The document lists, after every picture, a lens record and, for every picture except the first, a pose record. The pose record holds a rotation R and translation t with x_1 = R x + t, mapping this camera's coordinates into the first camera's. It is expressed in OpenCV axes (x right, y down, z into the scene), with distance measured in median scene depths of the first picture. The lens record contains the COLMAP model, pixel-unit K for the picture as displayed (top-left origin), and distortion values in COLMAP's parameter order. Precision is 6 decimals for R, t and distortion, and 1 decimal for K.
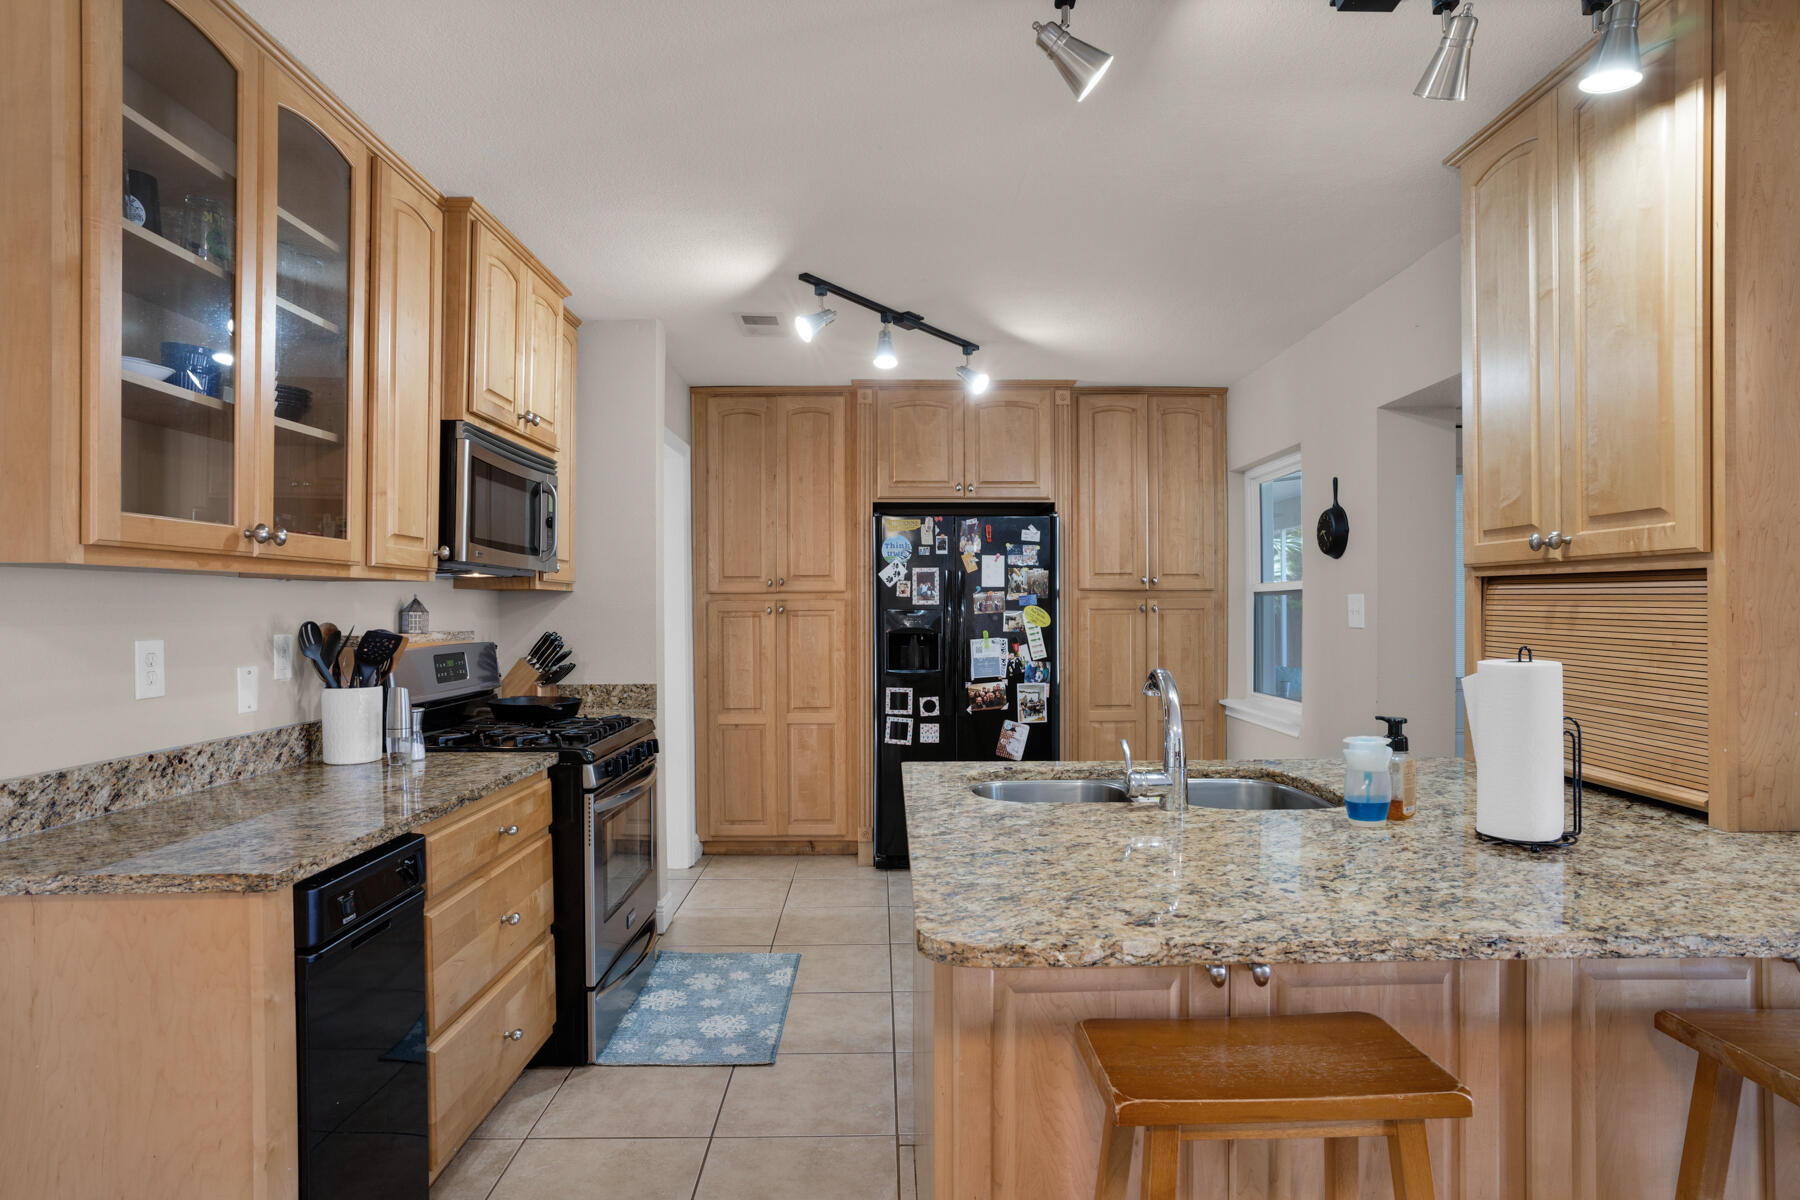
lens RADIAL K [[965.2, 0, 905.8], [0, 965.2, 602.4], [0, 0, 1]] dist [-0.025103, 0.009325]
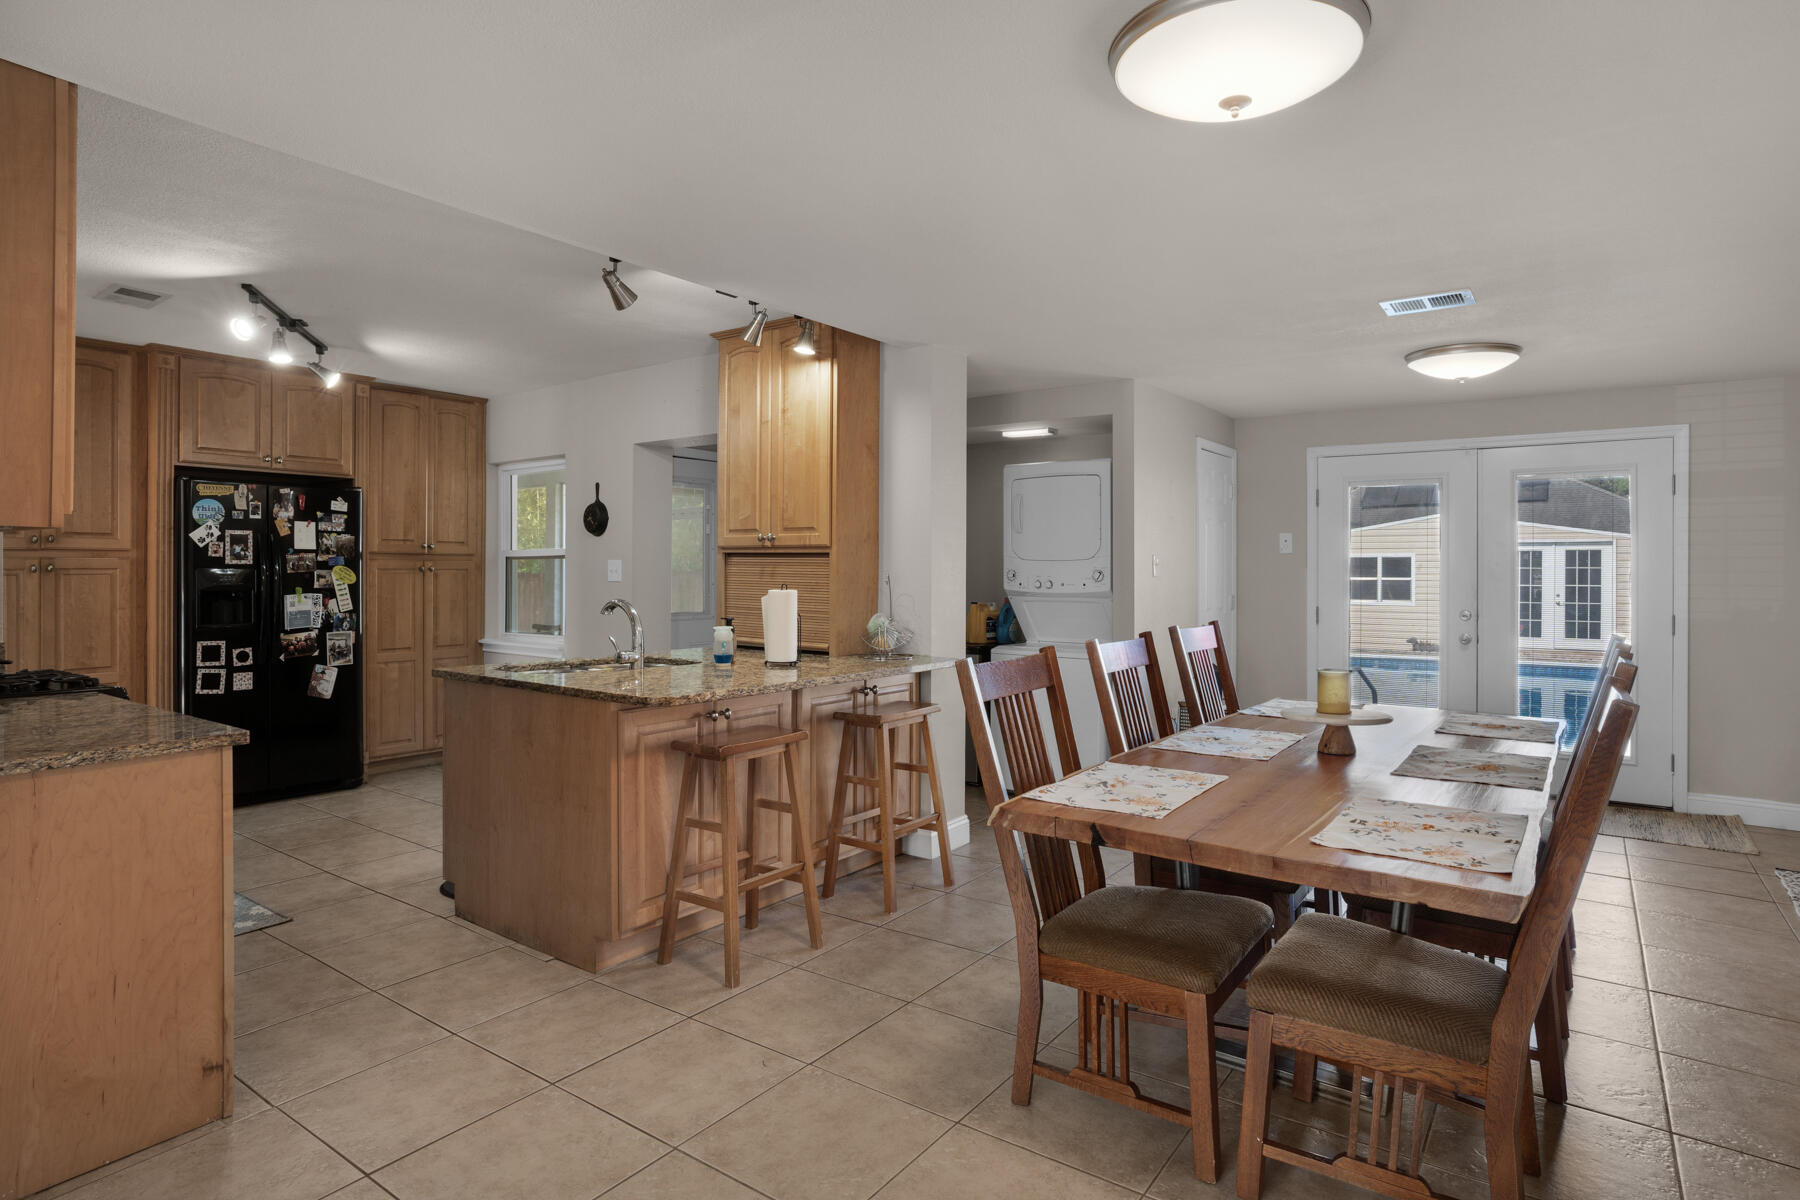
lens RADIAL K [[965.2, 0, 900.3], [0, 965.2, 580.9], [0, 0, 1]] dist [-0.025103, 0.009325]
pose [[0.602295, -0.004347, 0.798262, -0.391879], [-0.008553, 0.999893, 0.011898, 0.002301], [-0.798228, -0.013994, 0.602193, -0.248228]]
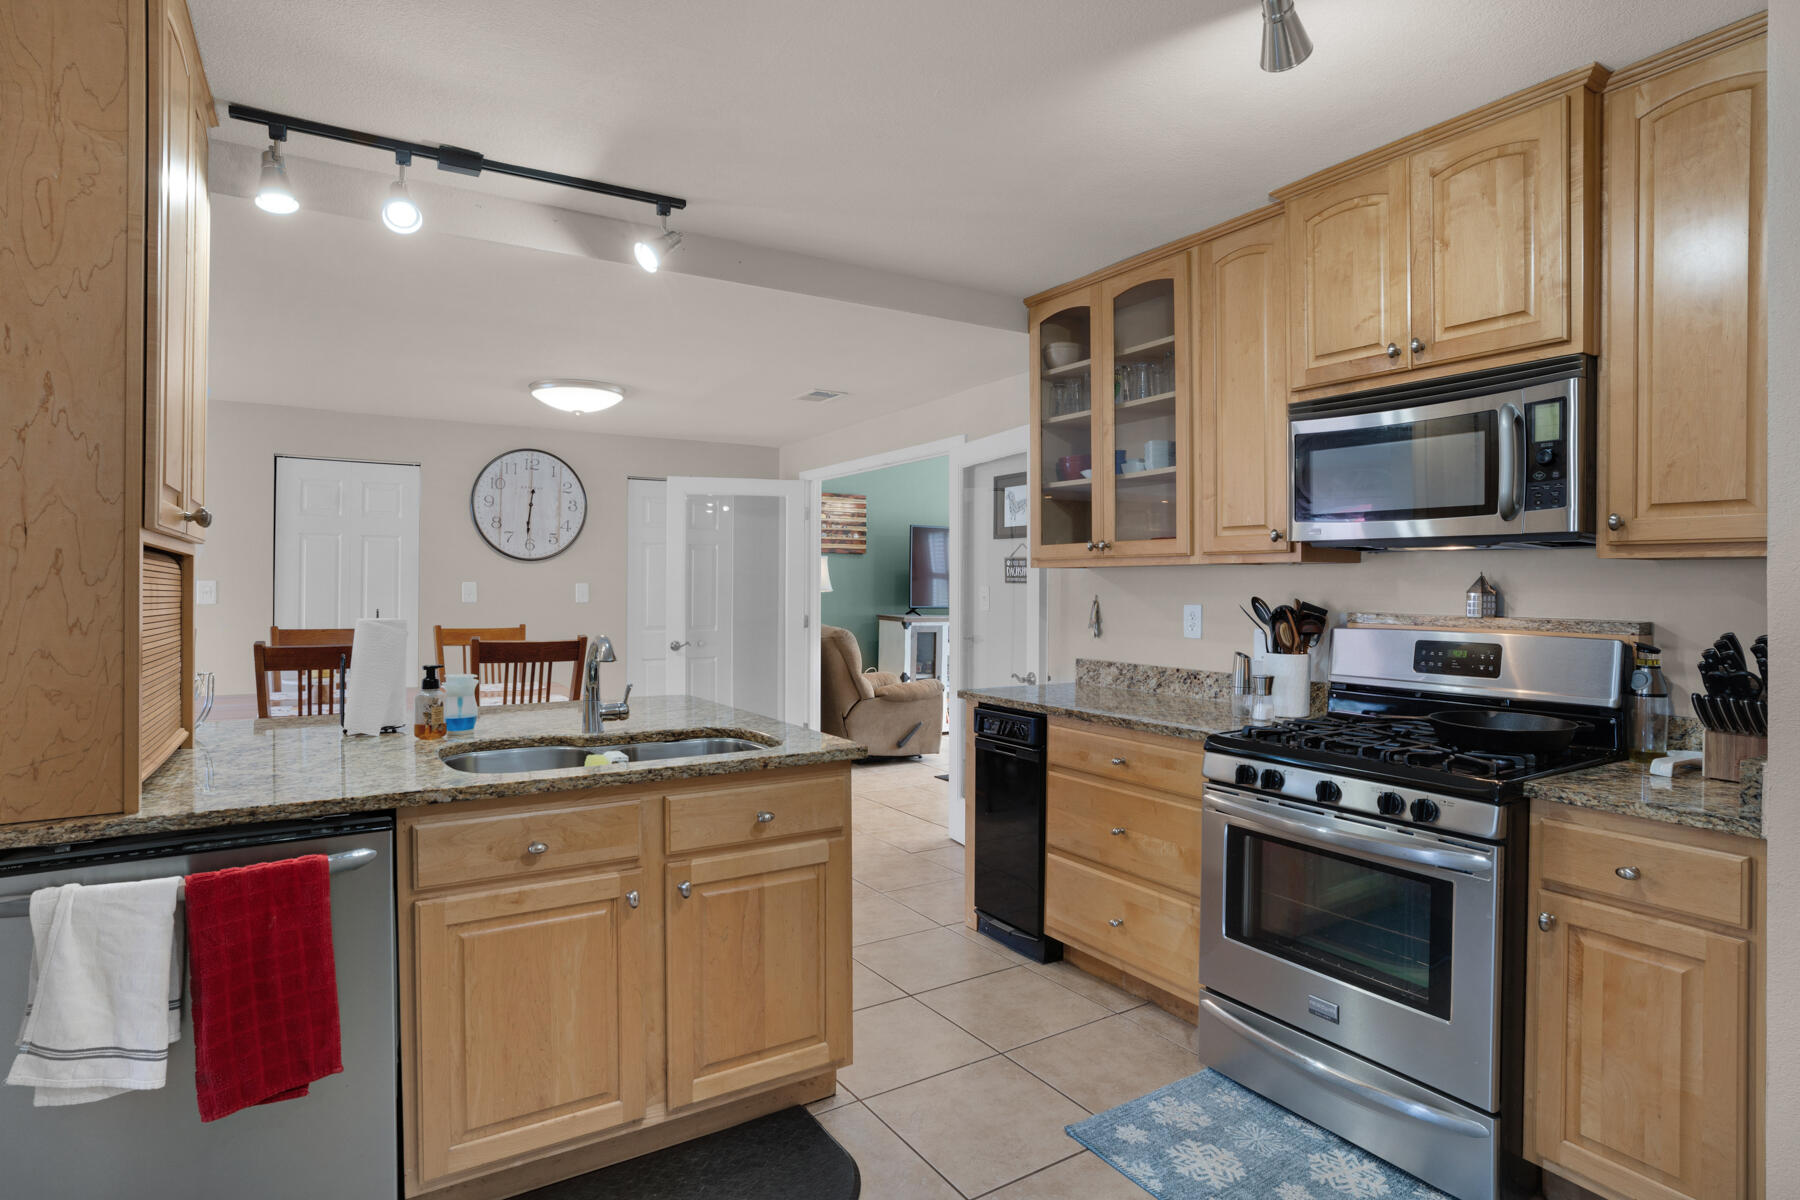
lens RADIAL K [[965.2, 0, 900.8], [0, 965.2, 586.8], [0, 0, 1]] dist [-0.025103, 0.009325]
pose [[-0.855400, 0.000915, -0.517968, 0.211278], [0.001332, 0.999999, -0.000434, 0.002542], [0.517967, -0.001061, -0.855400, 0.827229]]
